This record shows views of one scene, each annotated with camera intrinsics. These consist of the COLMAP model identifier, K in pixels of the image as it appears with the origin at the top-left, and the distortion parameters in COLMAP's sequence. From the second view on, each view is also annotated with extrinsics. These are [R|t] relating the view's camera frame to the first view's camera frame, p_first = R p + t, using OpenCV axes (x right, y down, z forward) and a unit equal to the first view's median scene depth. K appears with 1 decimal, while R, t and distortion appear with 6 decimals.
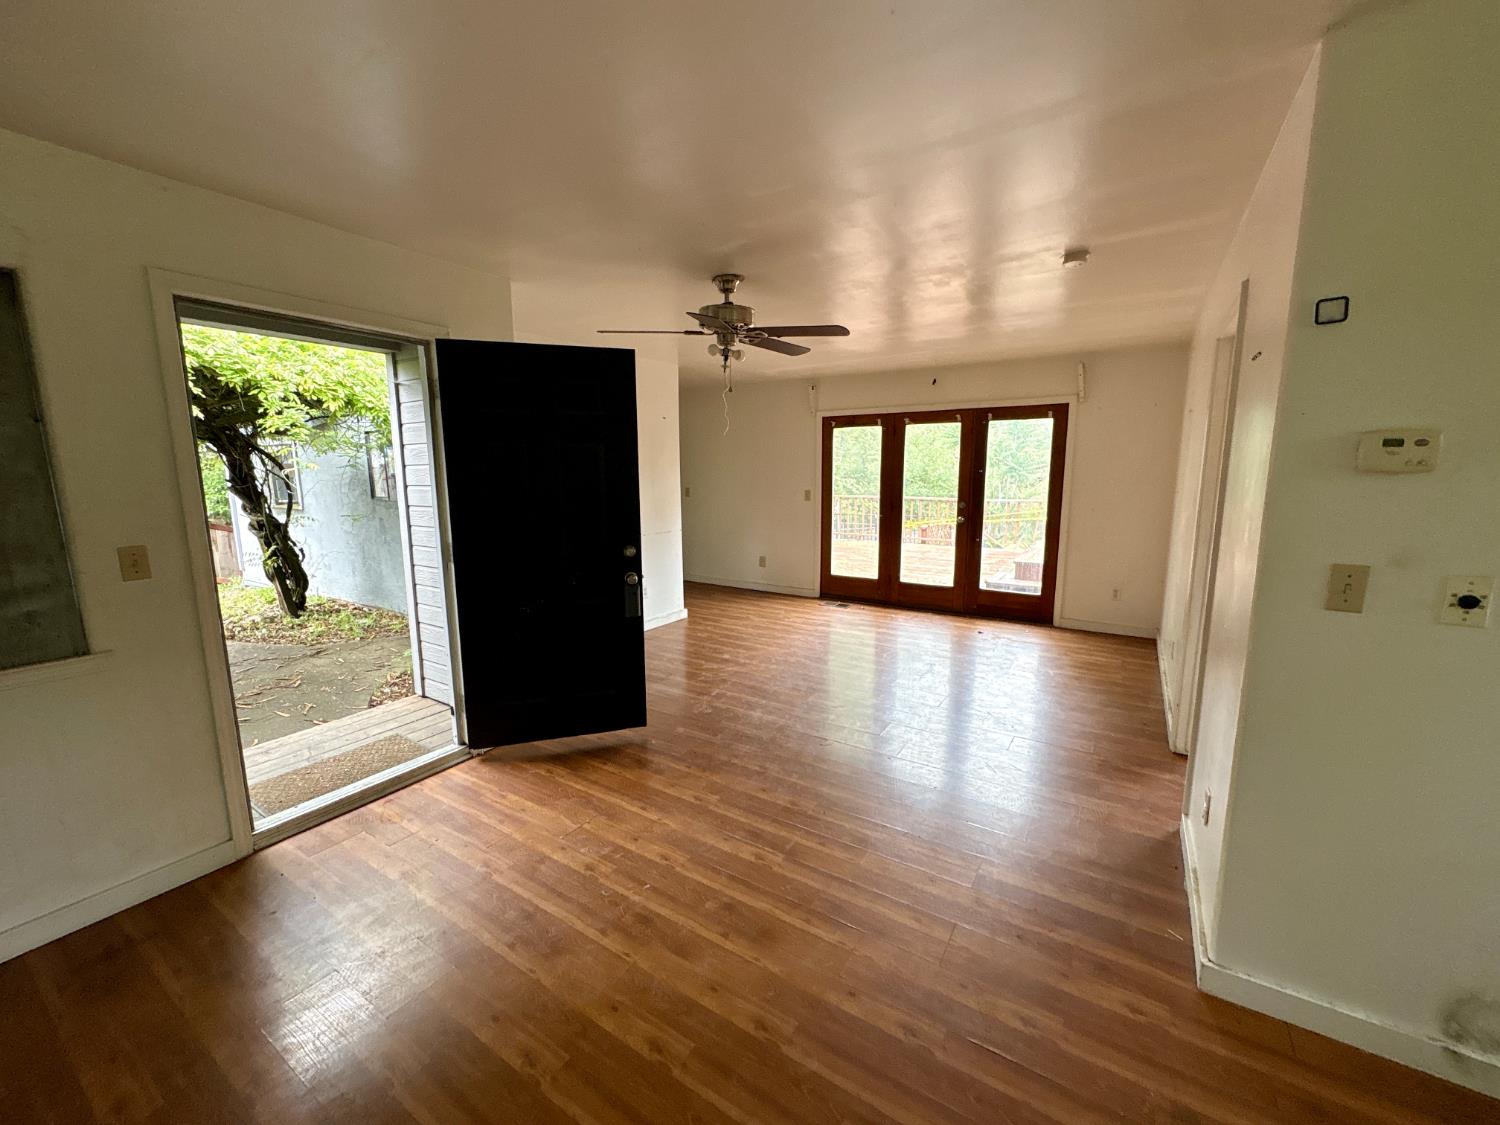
lens RADIAL K [[597.1, 0, 750.0], [0, 597.1, 562.5], [0, 0, 1]] dist [-0.000056, -0.000037]
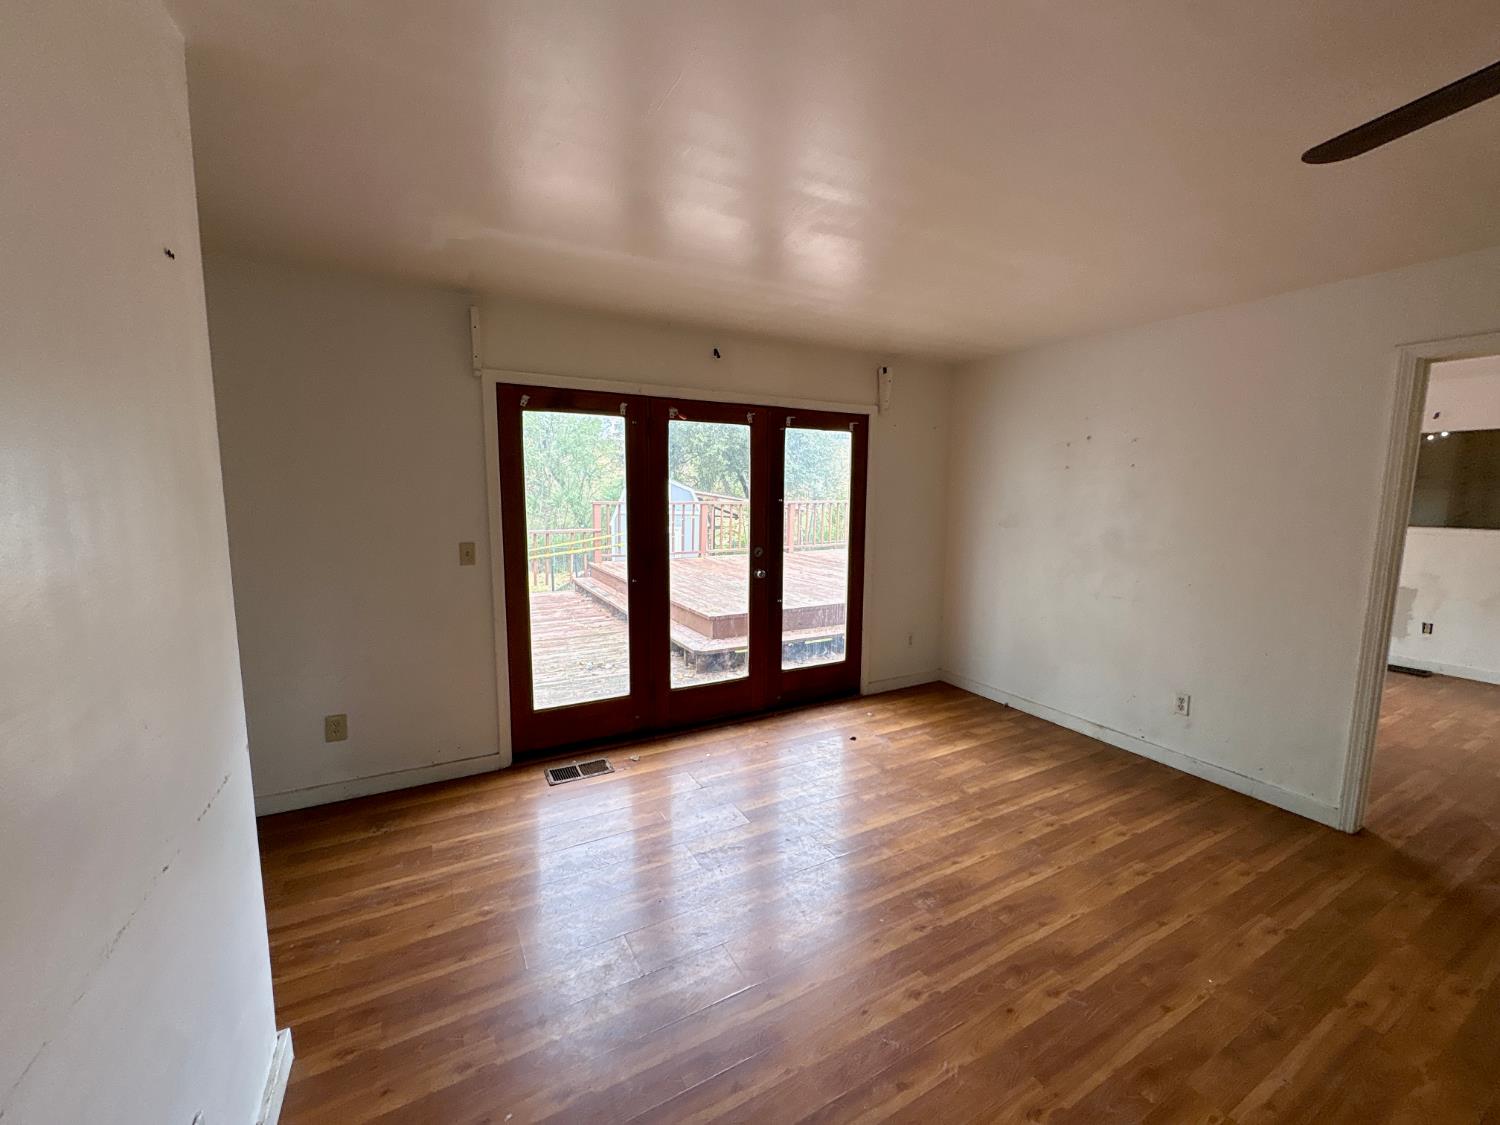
lens RADIAL K [[597.1, 0, 750.0], [0, 597.1, 562.5], [0, 0, 1]] dist [-0.000056, -0.000037]
pose [[0.477154, -0.096360, 0.873521, -0.221459], [0.124972, 0.991309, 0.041089, -0.112042], [-0.869888, 0.089560, 0.485049, 0.688142]]
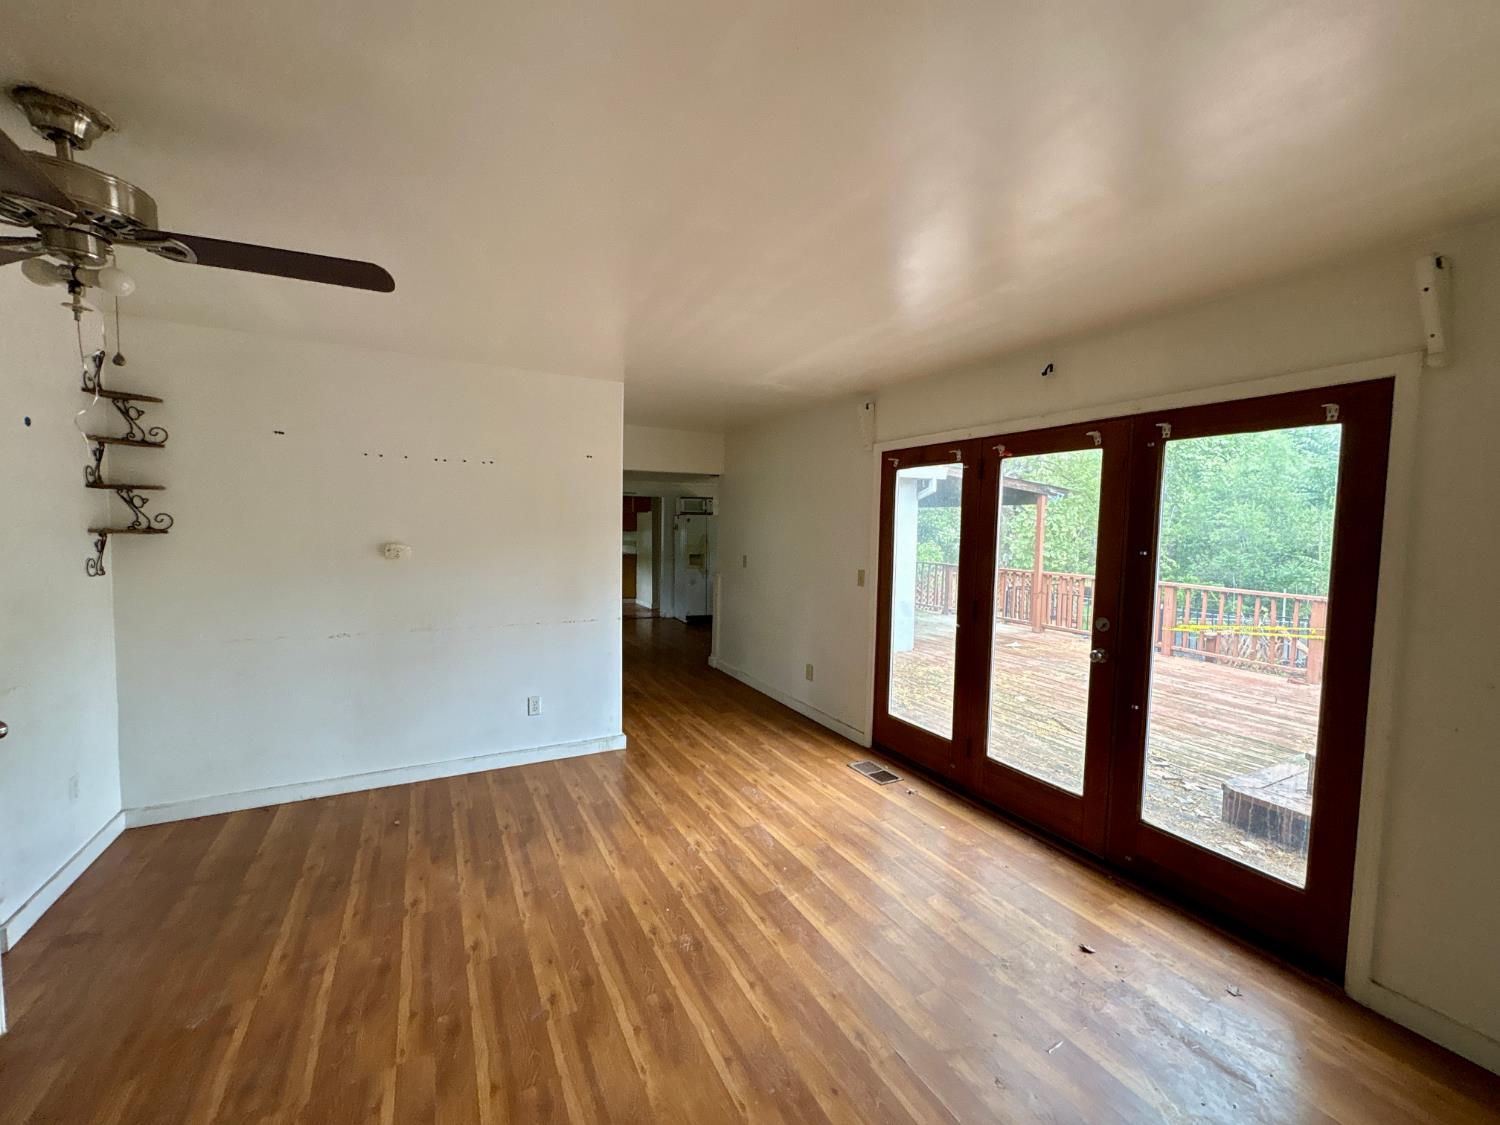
lens RADIAL K [[597.1, 0, 750.0], [0, 597.1, 562.5], [0, 0, 1]] dist [-0.000056, -0.000037]
pose [[0.875466, 0.054422, -0.480206, 0.334306], [-0.101001, 0.992301, -0.071679, -0.083113], [0.472608, 0.111254, 0.874222, 0.462775]]
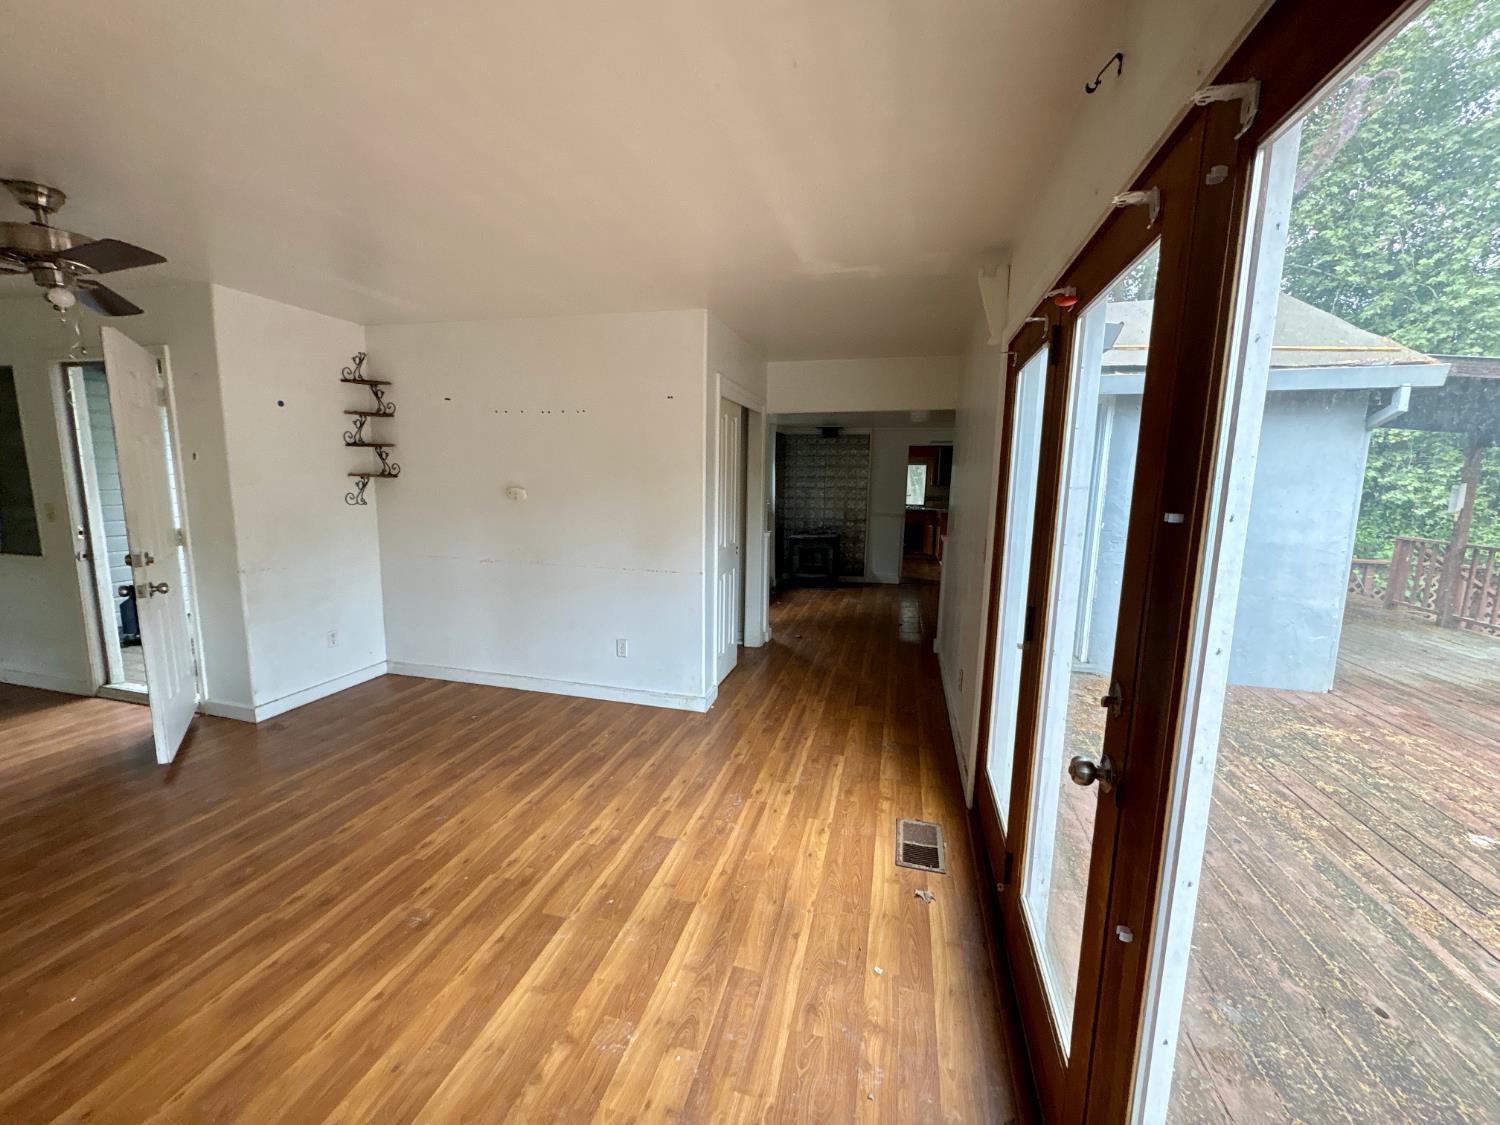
lens RADIAL K [[599.2, 0, 752.9], [0, 599.2, 558.3], [0, 0, 1]] dist [0.001410, 0.000029]
pose [[0.313066, 0.143953, -0.938758, 0.485080], [-0.168529, 0.981180, 0.094256, -0.136727], [0.934659, 0.128700, 0.331435, 0.829350]]
